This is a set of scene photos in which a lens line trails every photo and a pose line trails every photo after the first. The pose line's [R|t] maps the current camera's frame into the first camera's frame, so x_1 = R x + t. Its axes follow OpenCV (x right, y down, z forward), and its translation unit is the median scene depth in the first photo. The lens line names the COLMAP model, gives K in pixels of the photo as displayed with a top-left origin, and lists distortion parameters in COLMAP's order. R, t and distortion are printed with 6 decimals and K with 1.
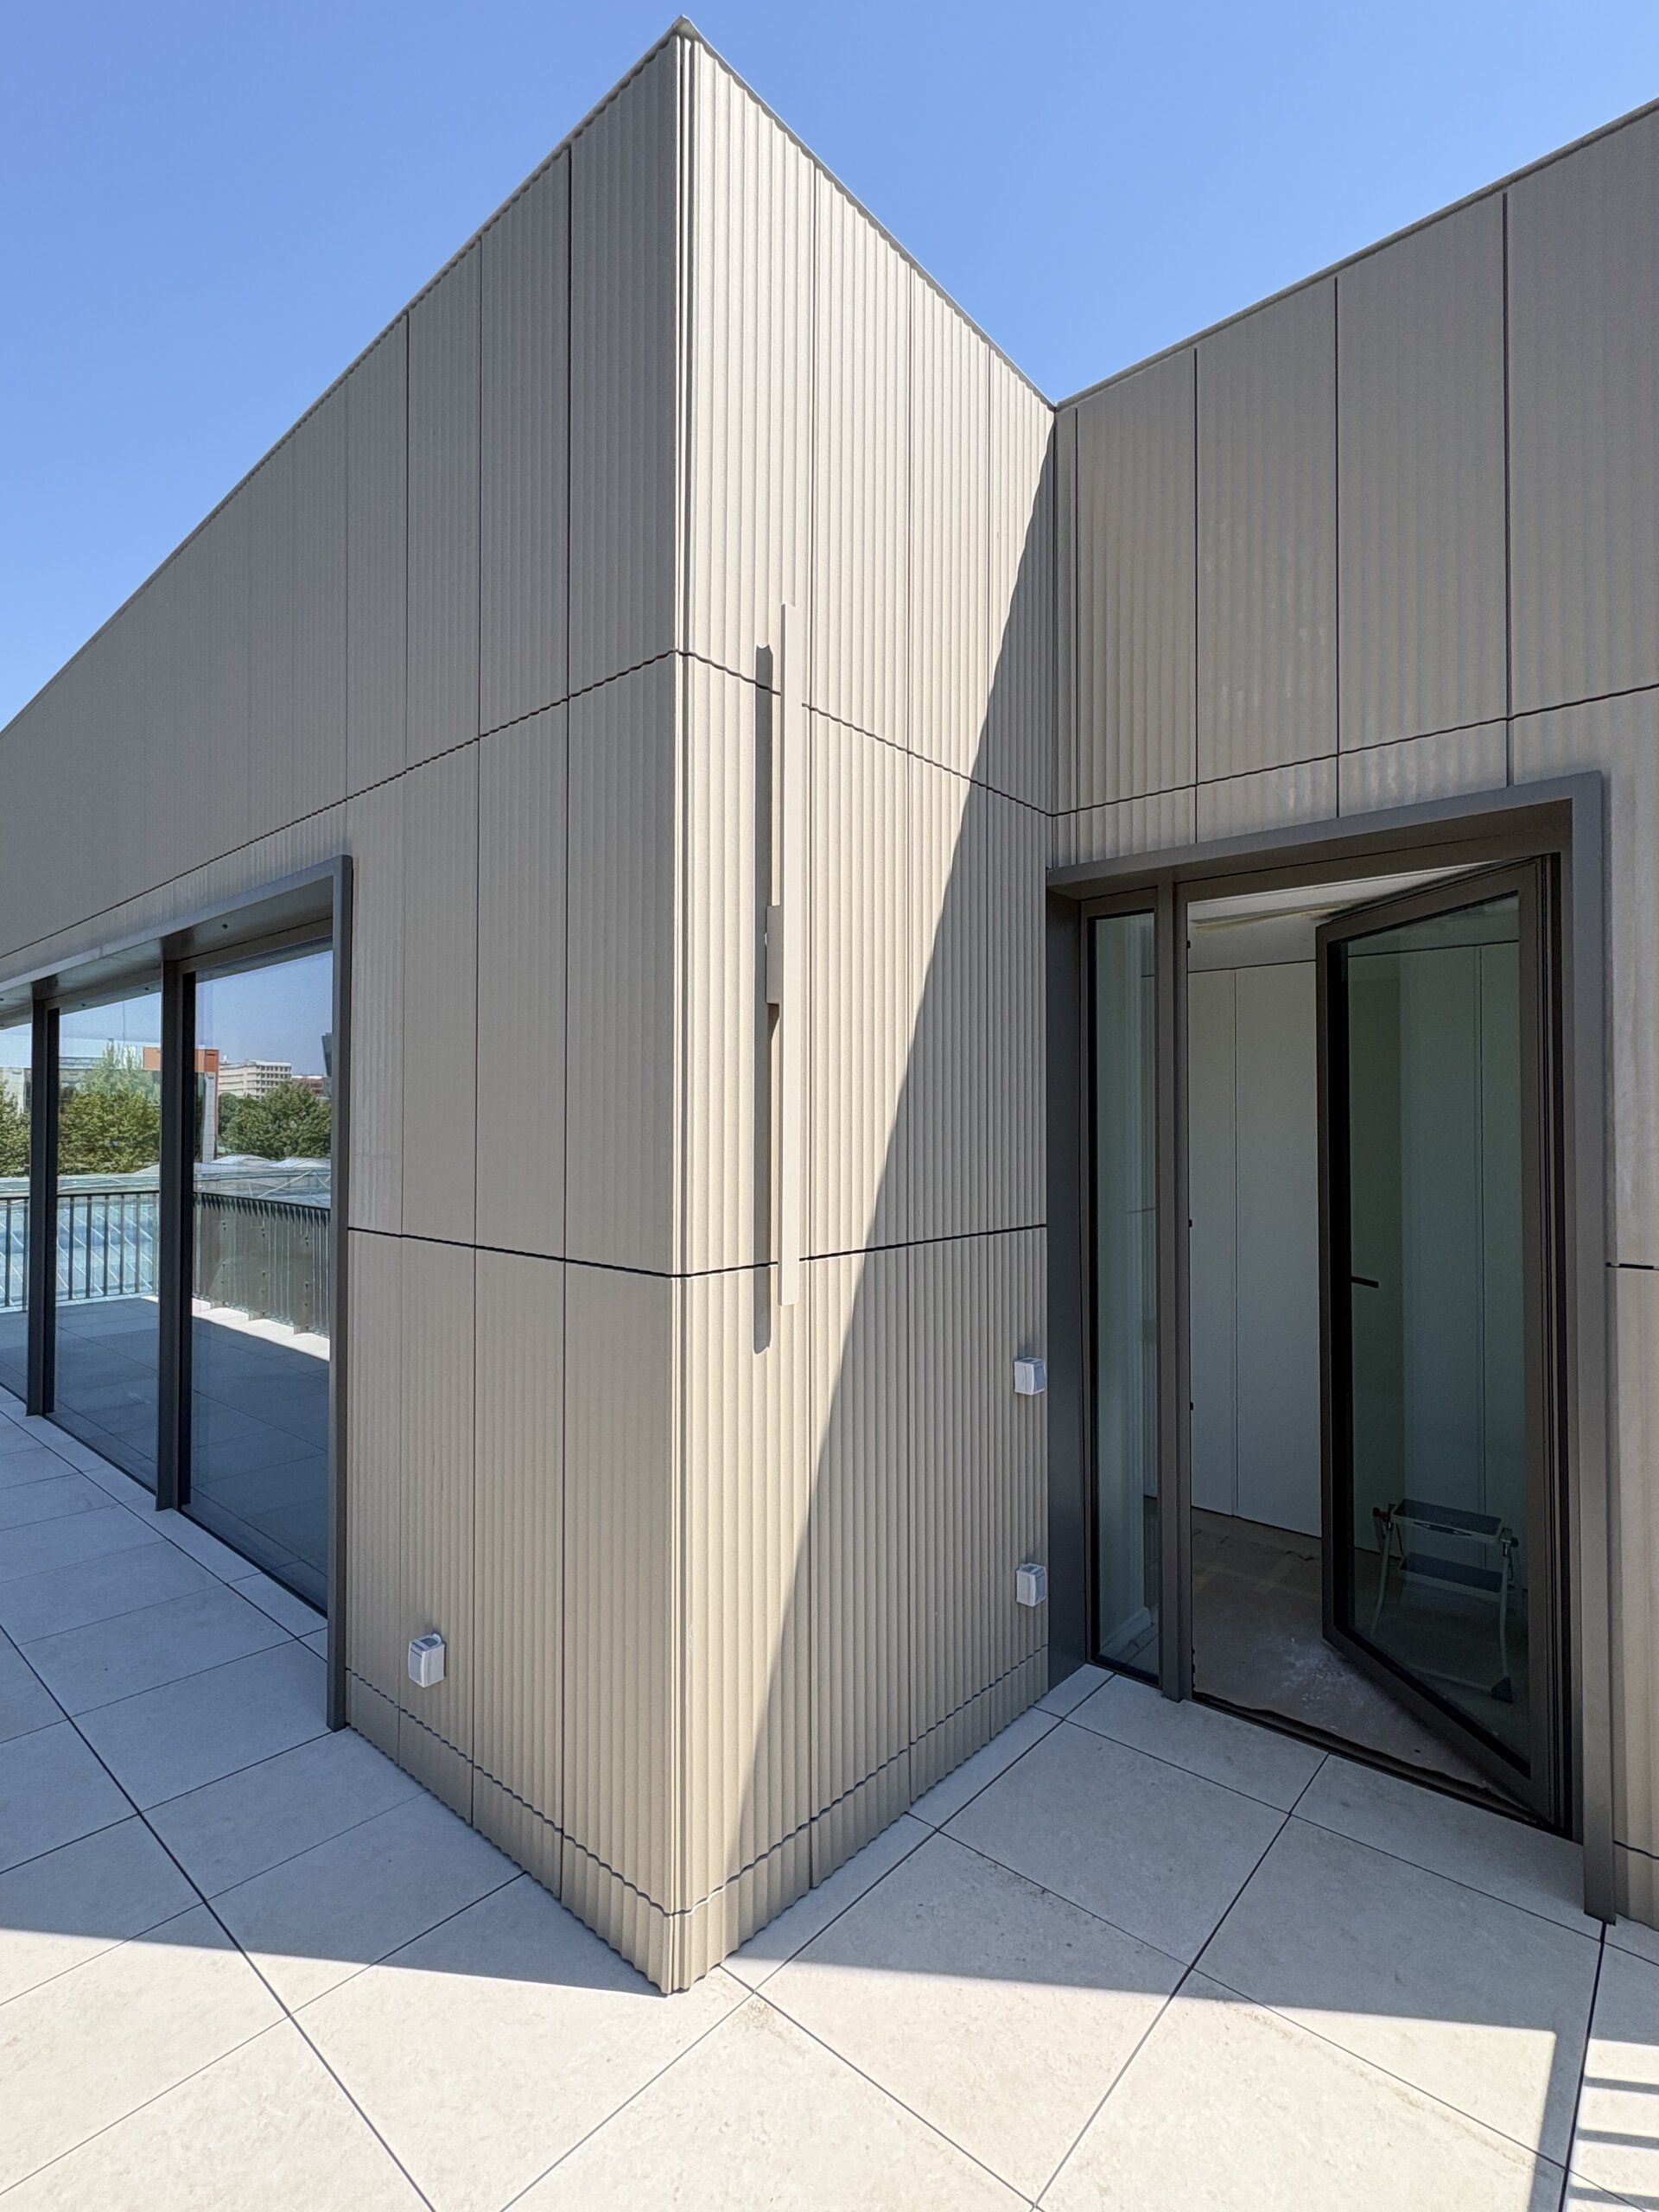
lens RADIAL K [[1033.5, 0, 829.5], [0, 1033.5, 1106.0], [0, 0, 1]] dist [0.001188, 0.000334]
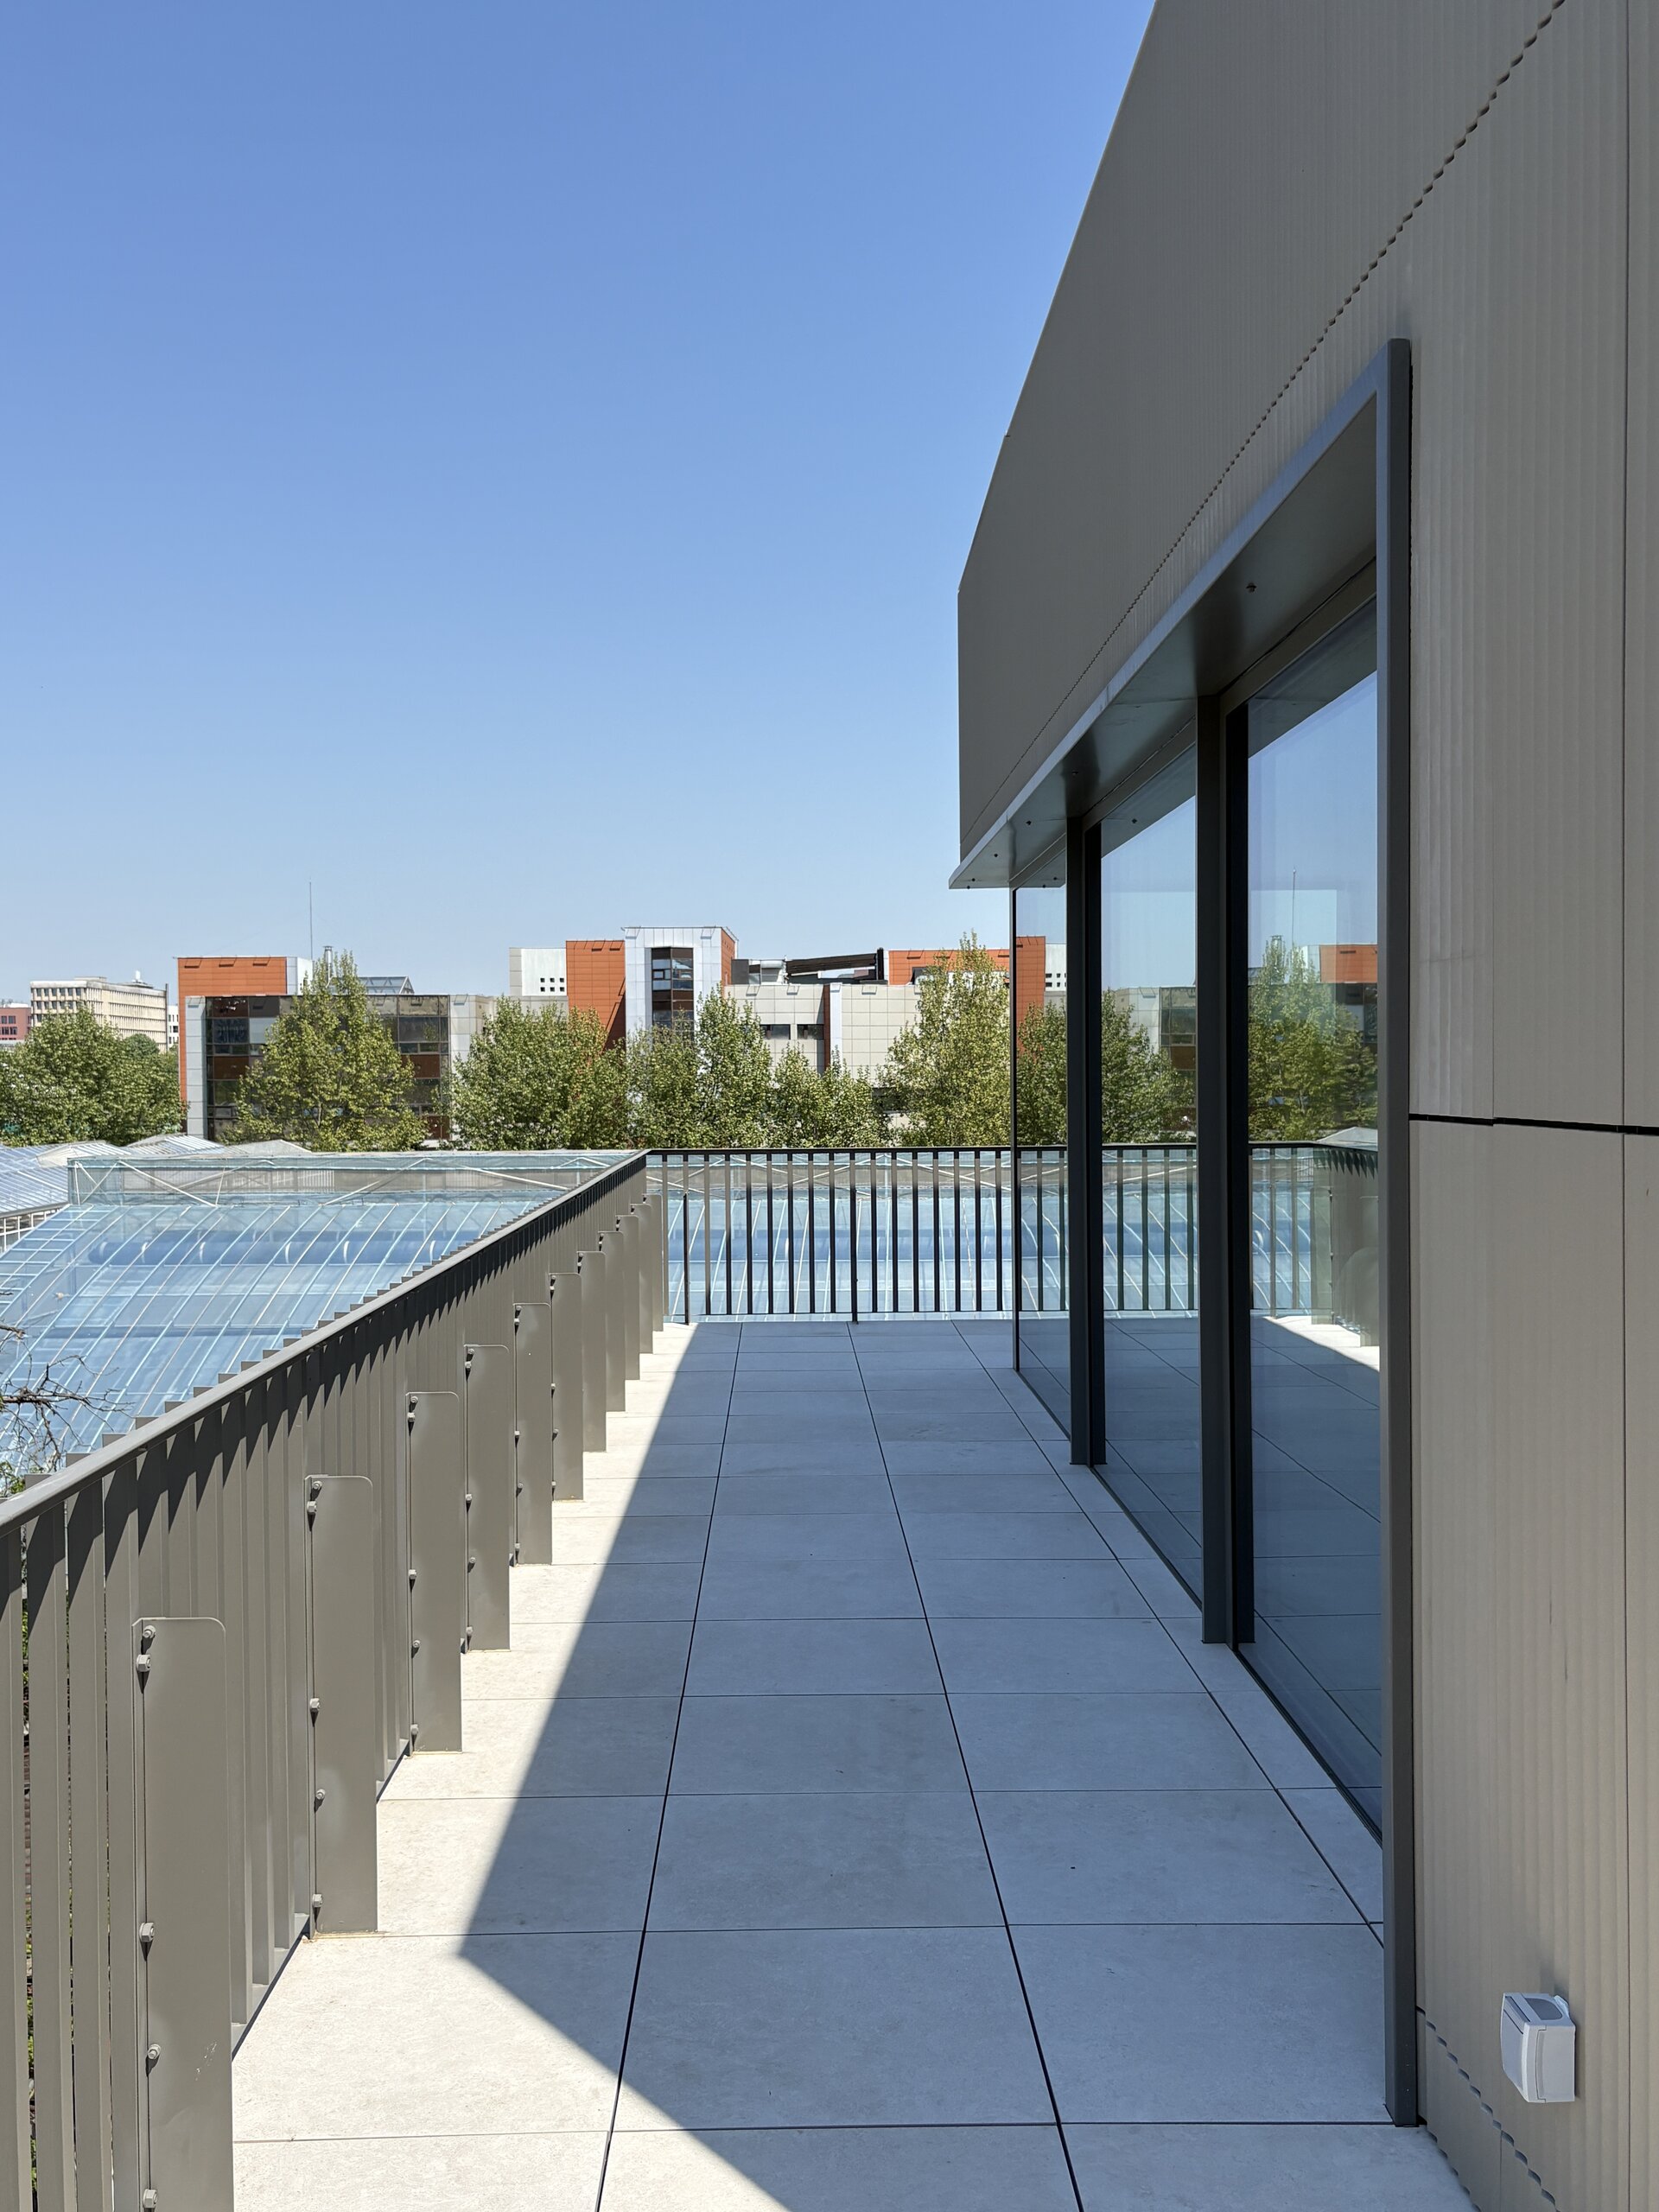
lens RADIAL K [[1923.8, 0, 829.5], [0, 1923.8, 1106.0], [0, 0, 1]] dist [0.000853, 0.008080]
pose [[0.670306, 0.007201, -0.742050, 0.017088], [0.020029, 0.999413, 0.027791, 0.061852], [0.741815, -0.033491, 0.669768, 0.142619]]
